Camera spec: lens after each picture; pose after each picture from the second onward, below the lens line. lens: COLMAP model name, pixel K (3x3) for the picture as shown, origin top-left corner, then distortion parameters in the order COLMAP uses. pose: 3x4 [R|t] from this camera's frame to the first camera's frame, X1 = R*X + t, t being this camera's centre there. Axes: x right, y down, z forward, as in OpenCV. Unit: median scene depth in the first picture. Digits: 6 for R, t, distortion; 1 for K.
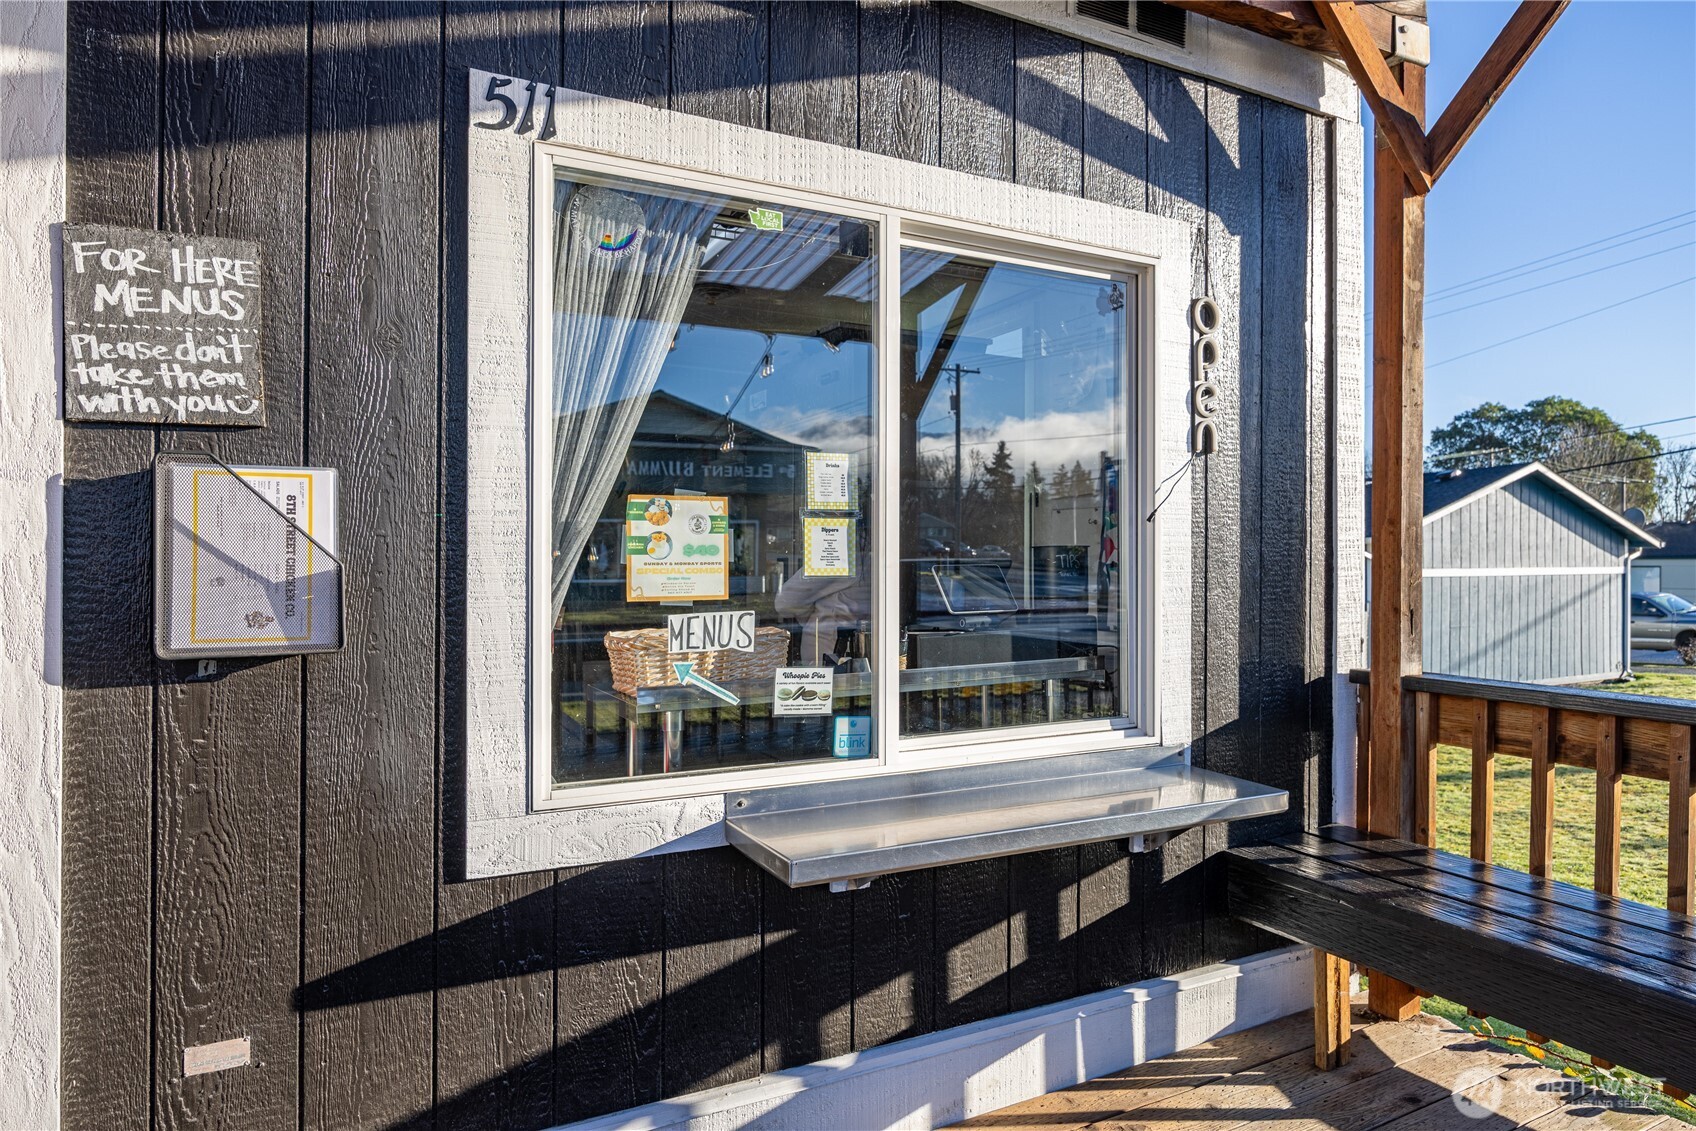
lens RADIAL K [[1005.8, 0, 844.2], [0, 1005.8, 562.0], [0, 0, 1]] dist [-0.011009, 0.006705]
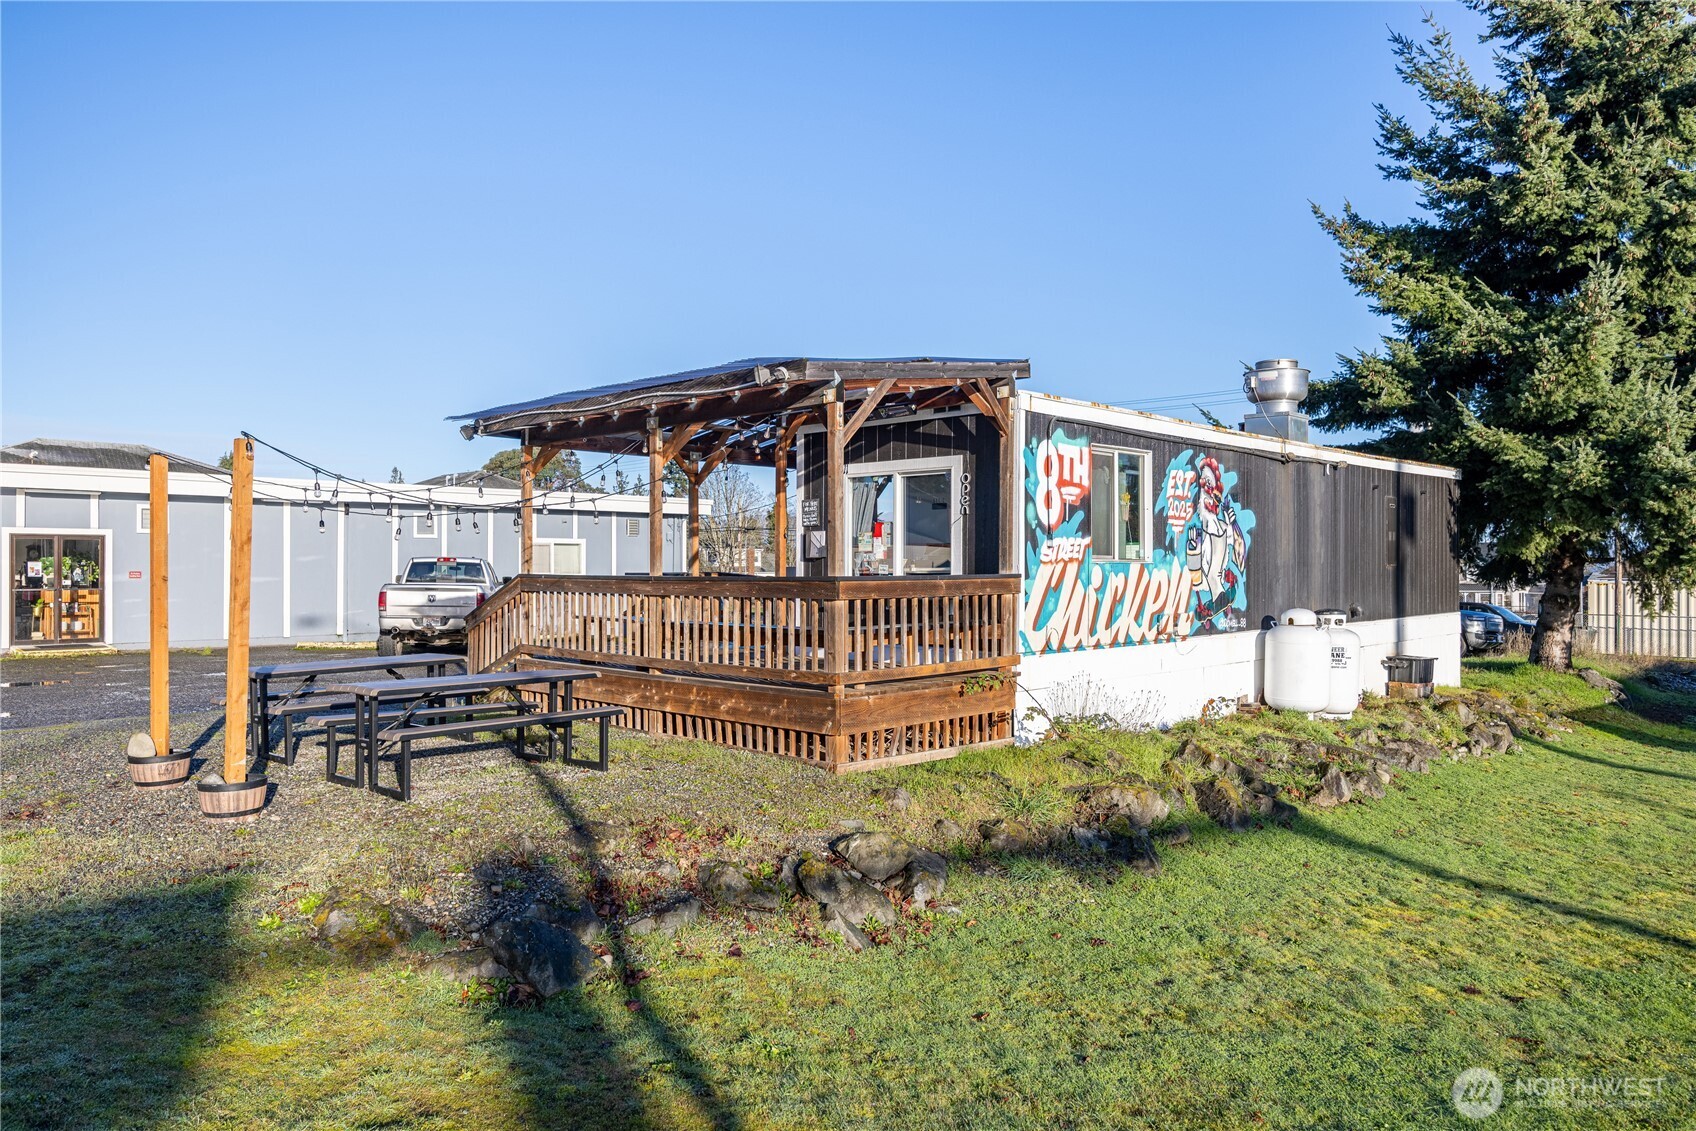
lens RADIAL K [[1148.6, 0, 858.0], [0, 1148.6, 563.7], [0, 0, 1]] dist [-0.009173, 0.001600]
pose [[0.308570, -0.001273, -0.951201, 5.114377], [-0.001455, 0.999997, -0.001810, 0.104690], [0.951201, 0.001942, 0.308567, -0.861480]]
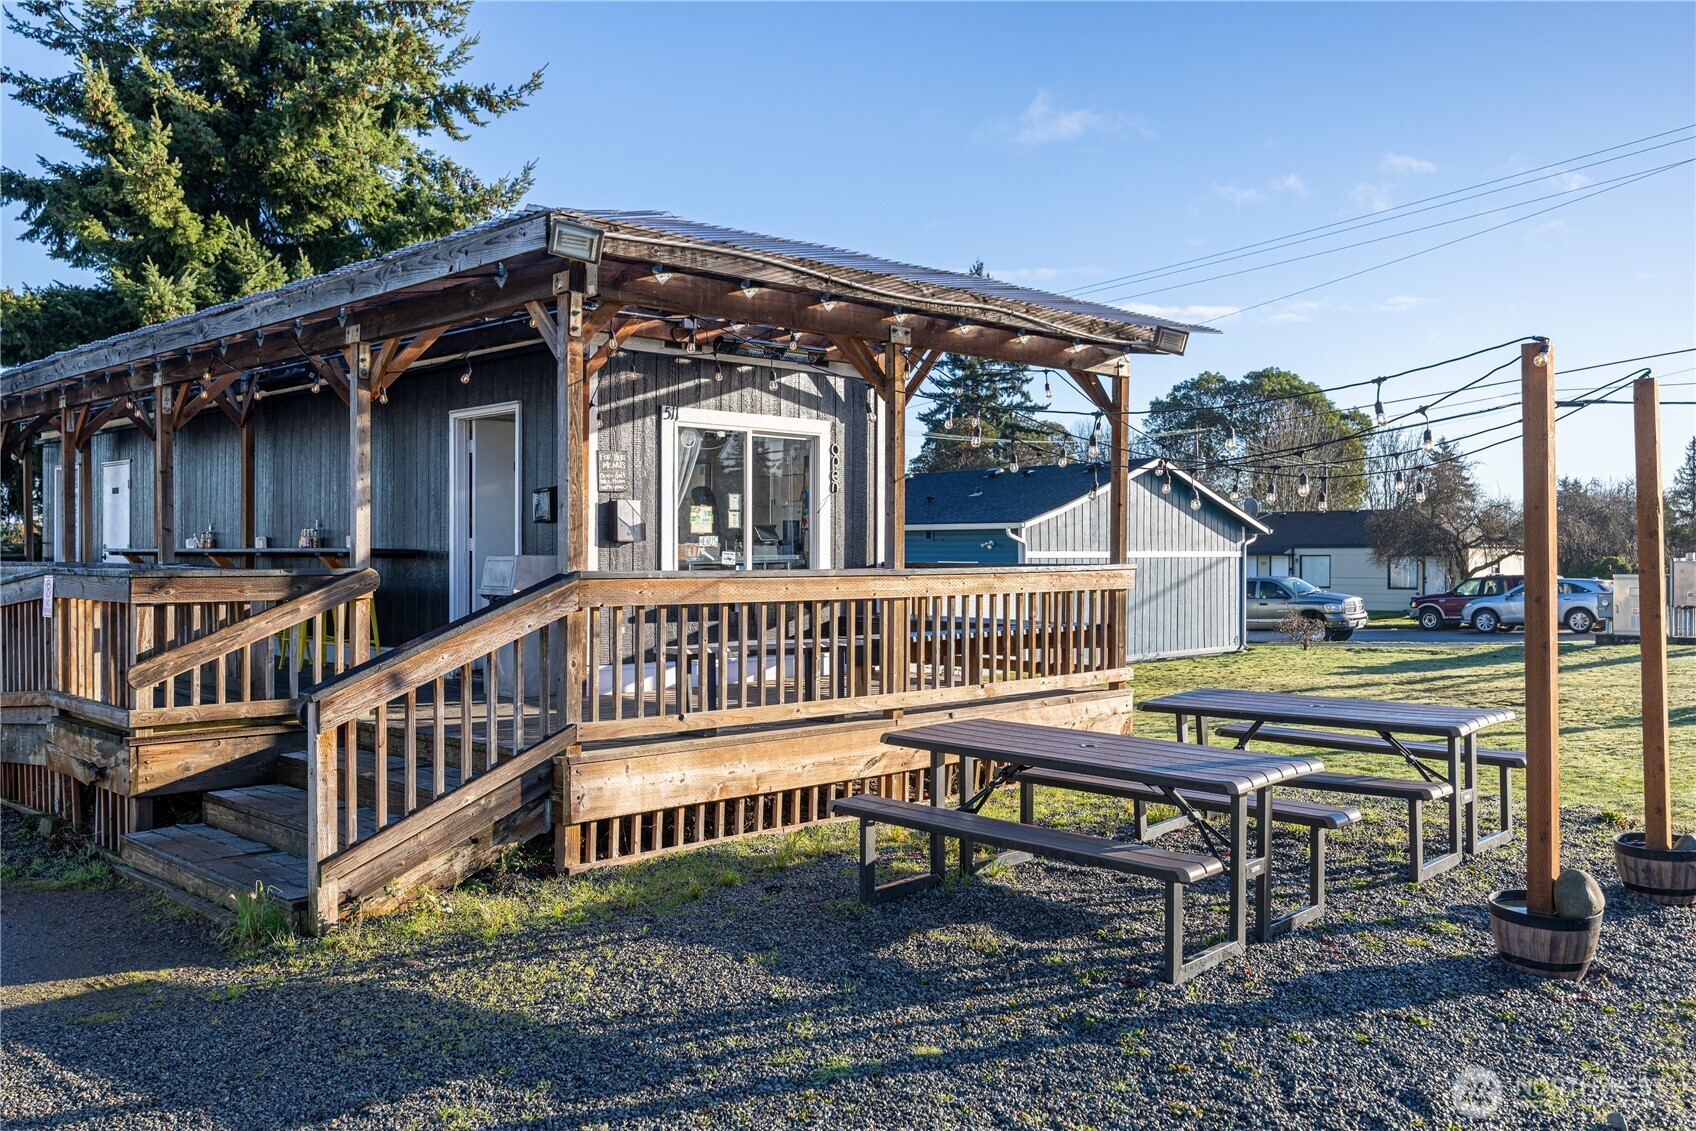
lens RADIAL K [[1416.8, 0, 833.8], [0, 1416.8, 567.7], [0, 0, 1]] dist [-0.000527, -0.006272]
pose [[0.958036, -0.002947, 0.286632, -1.106415], [0.000829, 0.999971, 0.007508, 0.116734], [-0.286646, -0.006955, 0.958011, -3.916940]]
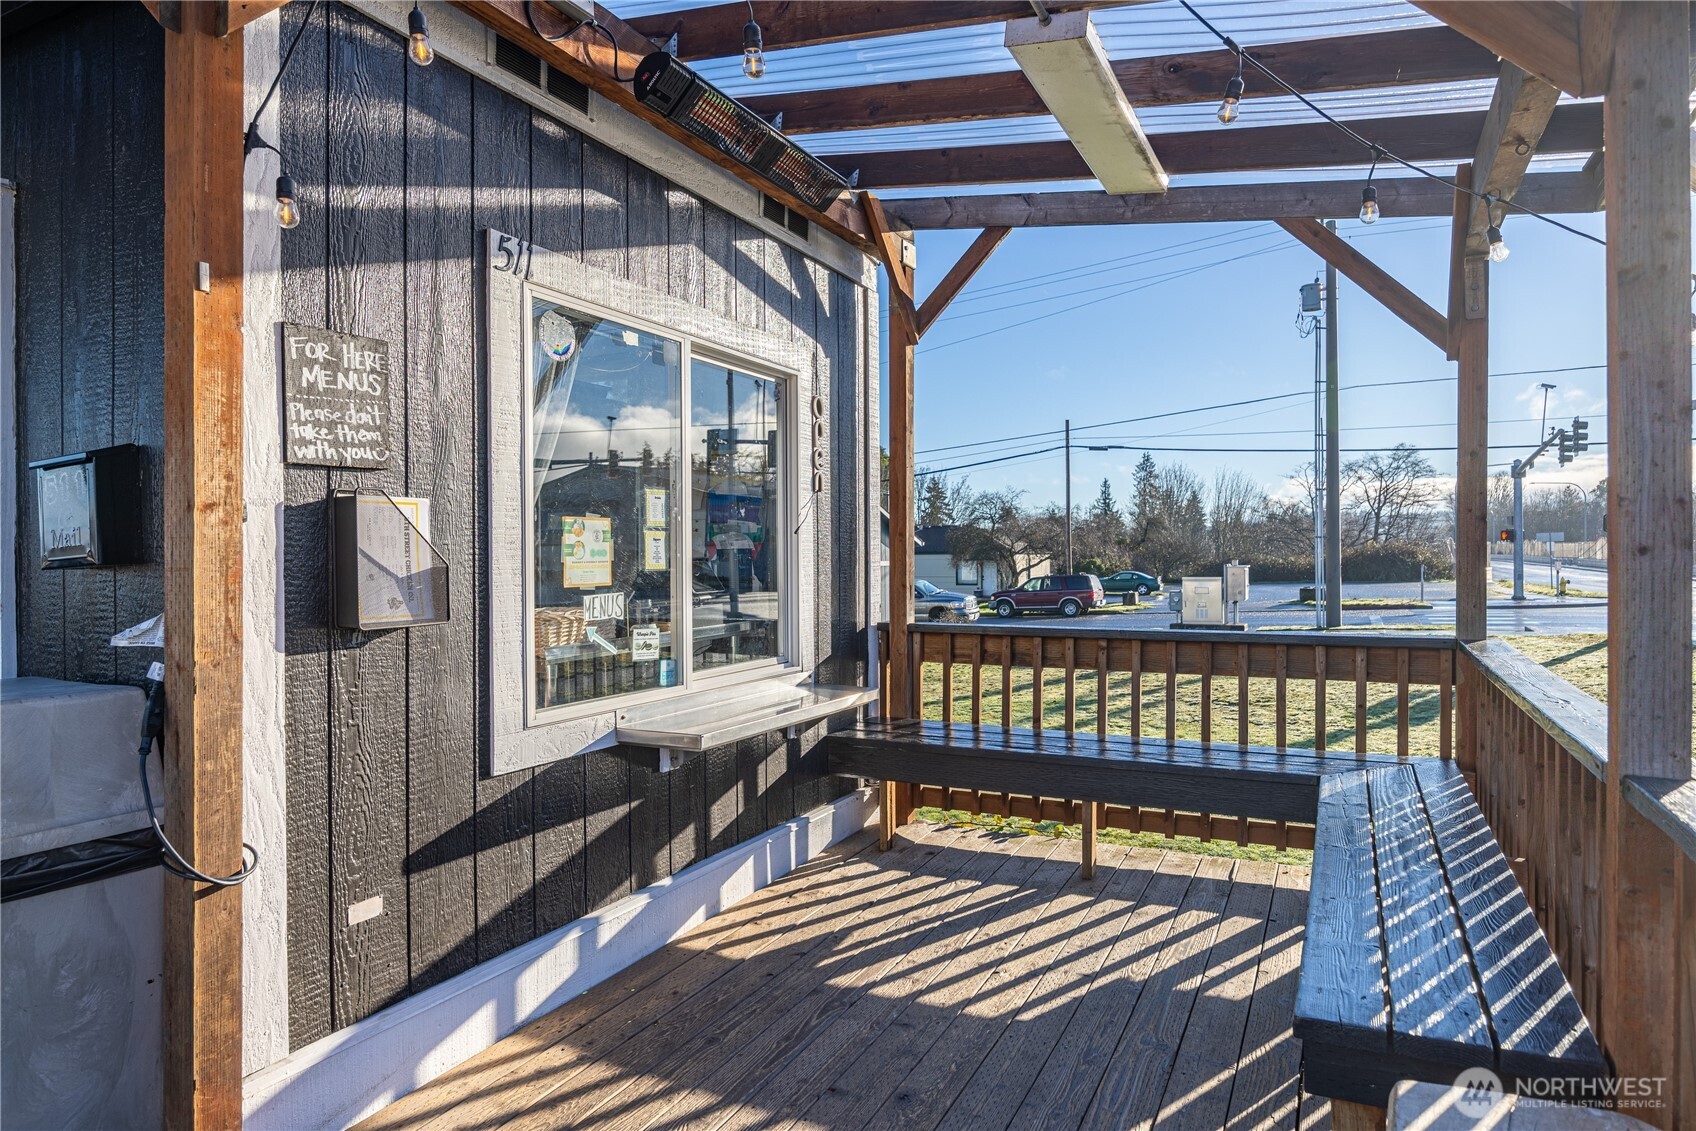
lens RADIAL K [[1005.8, 0, 852.9], [0, 1005.8, 564.0], [0, 0, 1]] dist [-0.011009, 0.006705]
pose [[0.805415, -0.010364, 0.592621, -0.654320], [0.007231, 0.999945, 0.007659, -0.003936], [-0.592667, -0.001883, 0.805445, -0.404977]]
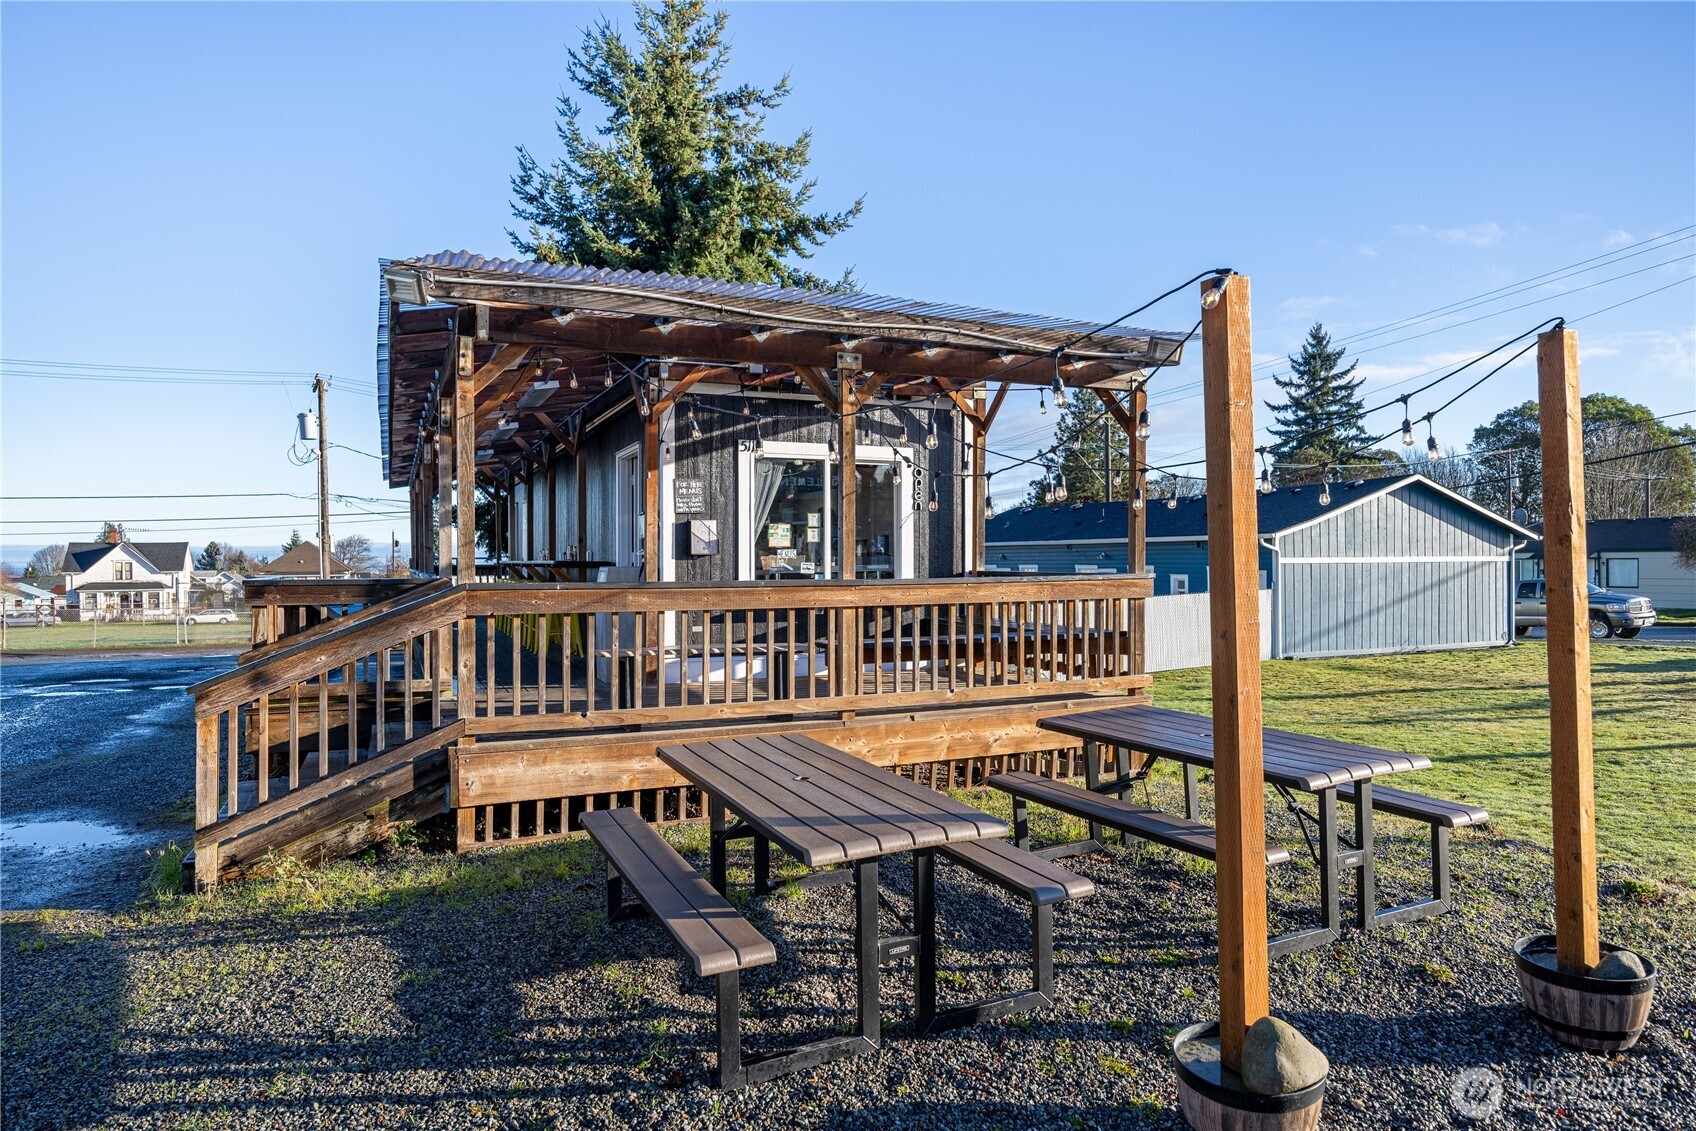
lens RADIAL K [[1019.2, 0, 839.9], [0, 1019.2, 564.2], [0, 0, 1]] dist [-0.009097, 0.002394]
pose [[0.997695, -0.004988, -0.067680, 0.376179], [0.005065, 0.999987, 0.000967, 0.101286], [0.067674, -0.001307, 0.997707, -3.212853]]
